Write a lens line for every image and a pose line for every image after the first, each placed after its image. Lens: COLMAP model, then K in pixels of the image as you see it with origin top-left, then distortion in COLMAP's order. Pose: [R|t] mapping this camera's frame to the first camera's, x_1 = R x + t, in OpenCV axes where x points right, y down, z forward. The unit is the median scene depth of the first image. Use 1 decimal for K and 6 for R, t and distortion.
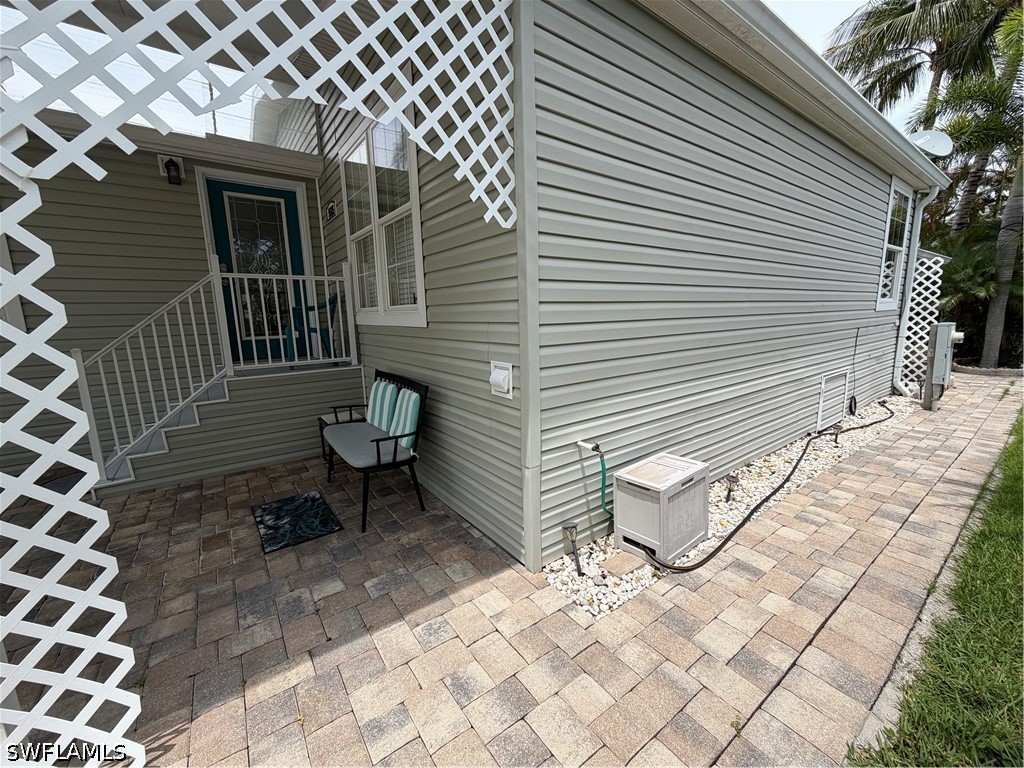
lens RADIAL K [[406.6, 0, 510.5], [0, 406.6, 382.5], [0, 0, 1]] dist [0.000353, 0.000431]
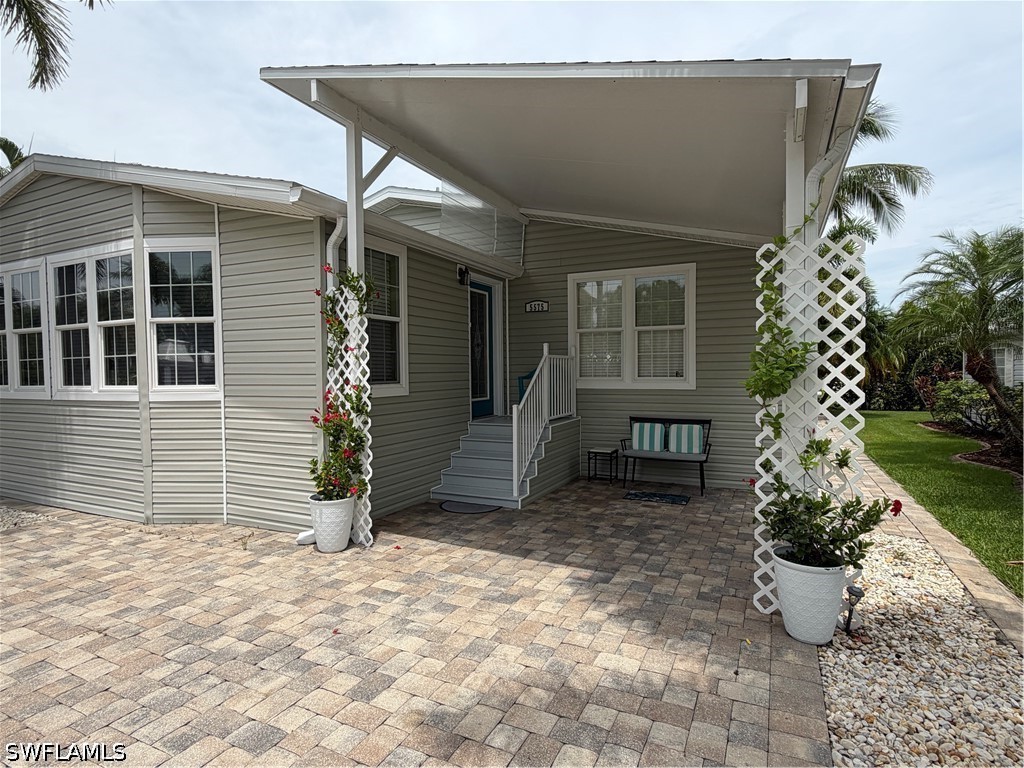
lens RADIAL K [[544.9, 0, 512.6], [0, 544.9, 385.6], [0, 0, 1]] dist [0.001691, -0.001977]
pose [[0.885696, -0.002822, 0.464257, -1.287825], [0.071215, 0.988973, -0.129851, 0.069086], [-0.458771, 0.148070, 0.876130, -0.500147]]
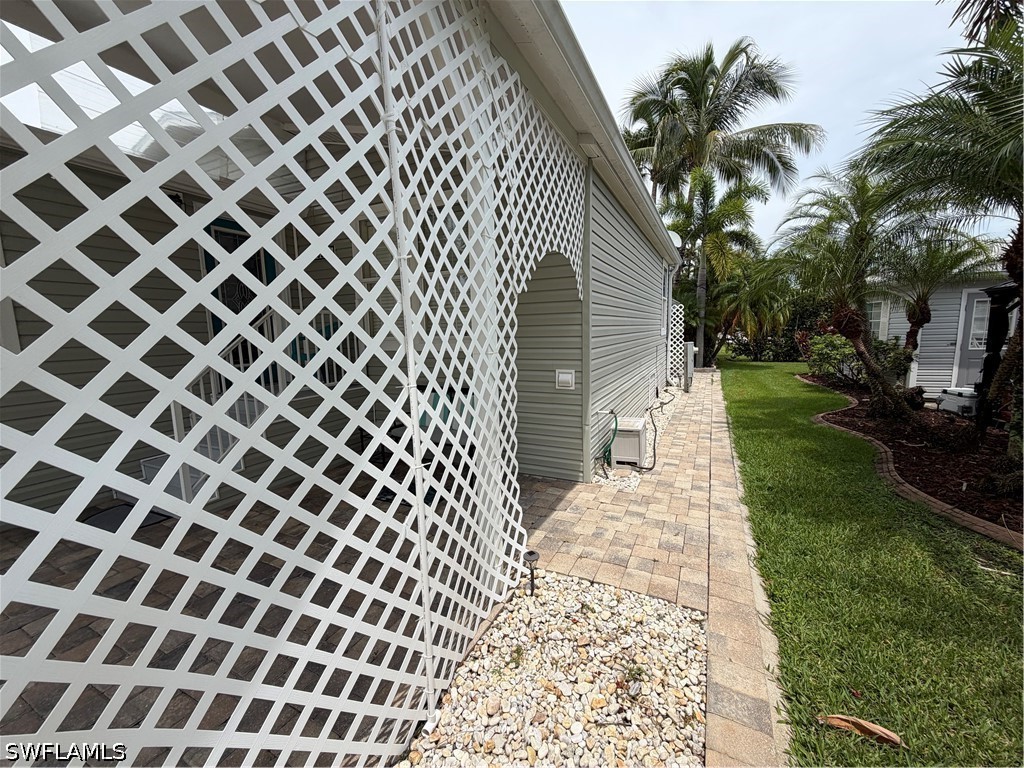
lens RADIAL K [[406.6, 0, 511.4], [0, 406.6, 385.0], [0, 0, 1]] dist [0.000353, 0.000431]
pose [[0.886743, -0.062677, 0.457993, -0.493633], [0.083113, 0.996237, -0.024582, 0.019469], [-0.454729, 0.059863, 0.888616, -0.227307]]
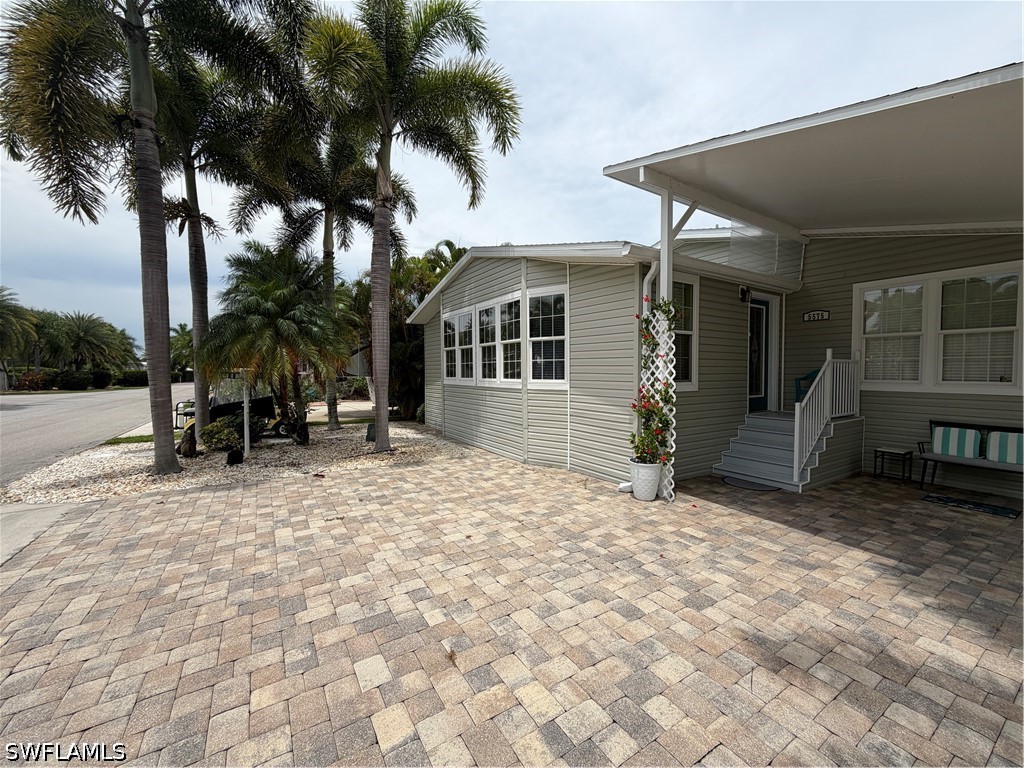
lens RADIAL K [[406.6, 0, 513.4], [0, 406.6, 383.5], [0, 0, 1]] dist [0.000353, 0.000431]
pose [[0.997050, 0.022439, -0.073396, -1.643969], [-0.032332, 0.990112, -0.136505, 0.082976], [0.069607, 0.138476, 0.987917, -0.612010]]
